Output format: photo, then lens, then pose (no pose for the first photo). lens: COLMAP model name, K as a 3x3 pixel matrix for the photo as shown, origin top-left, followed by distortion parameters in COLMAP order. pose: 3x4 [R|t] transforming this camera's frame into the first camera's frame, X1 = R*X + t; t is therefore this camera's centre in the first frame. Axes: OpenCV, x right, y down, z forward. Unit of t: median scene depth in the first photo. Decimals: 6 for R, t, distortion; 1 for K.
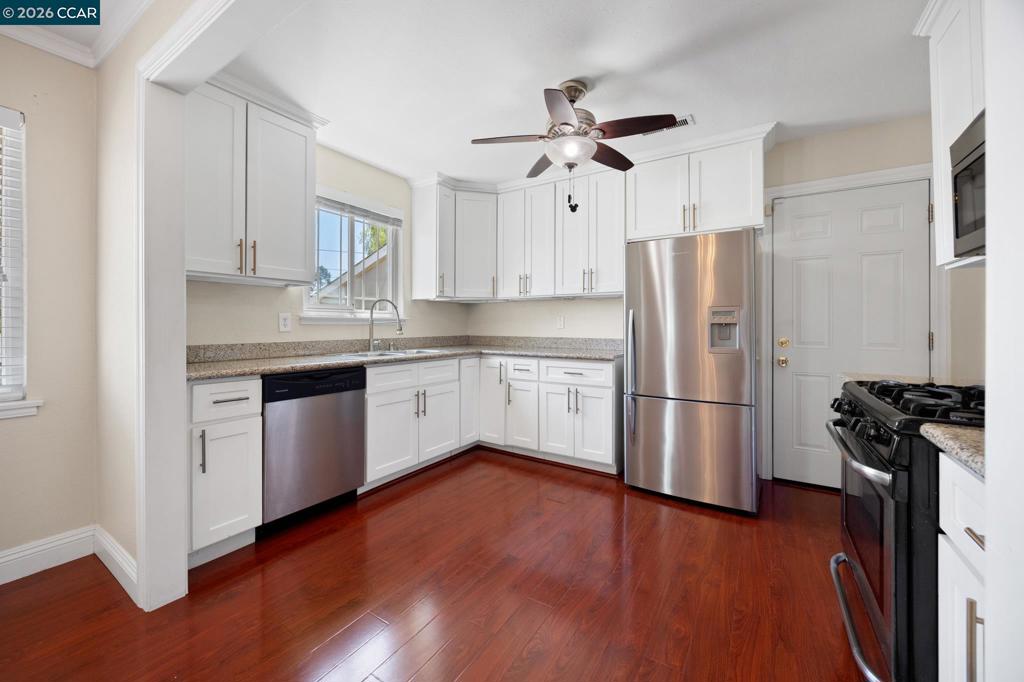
lens RADIAL K [[415.4, 0, 528.7], [0, 415.4, 323.0], [0, 0, 1]] dist [-0.000649, 0.000050]
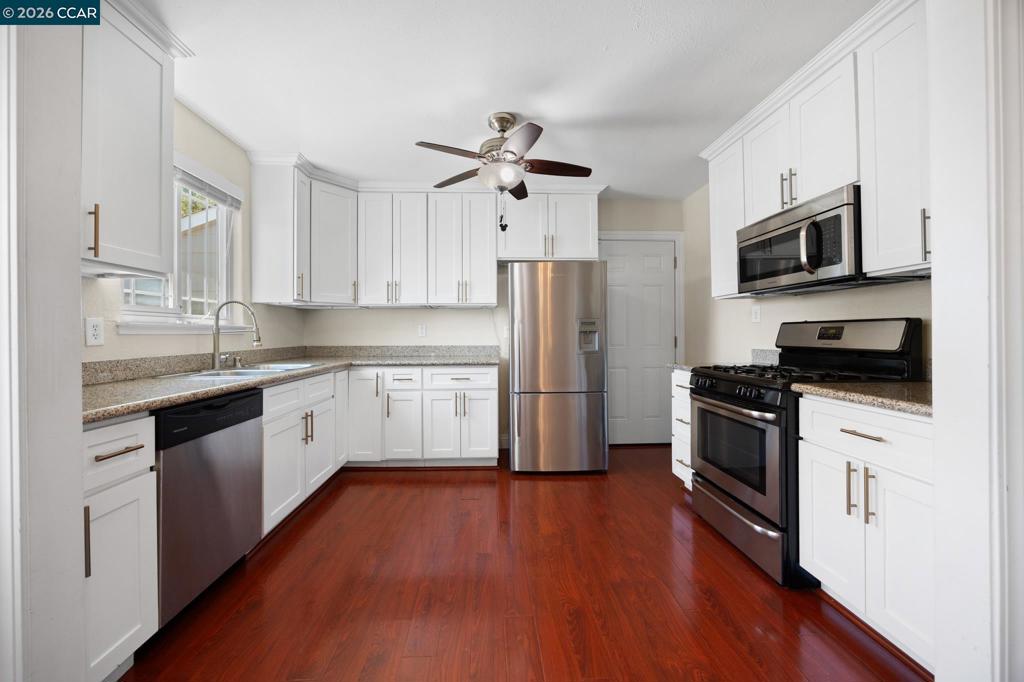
lens RADIAL K [[403.5, 0, 512.0], [0, 403.5, 331.4], [0, 0, 1]] dist [-0.001188, -0.000055]
pose [[0.807519, -0.002813, 0.589835, -0.379585], [0.002775, 0.999996, 0.000970, -0.000298], [-0.589835, 0.000854, 0.807523, 0.088143]]
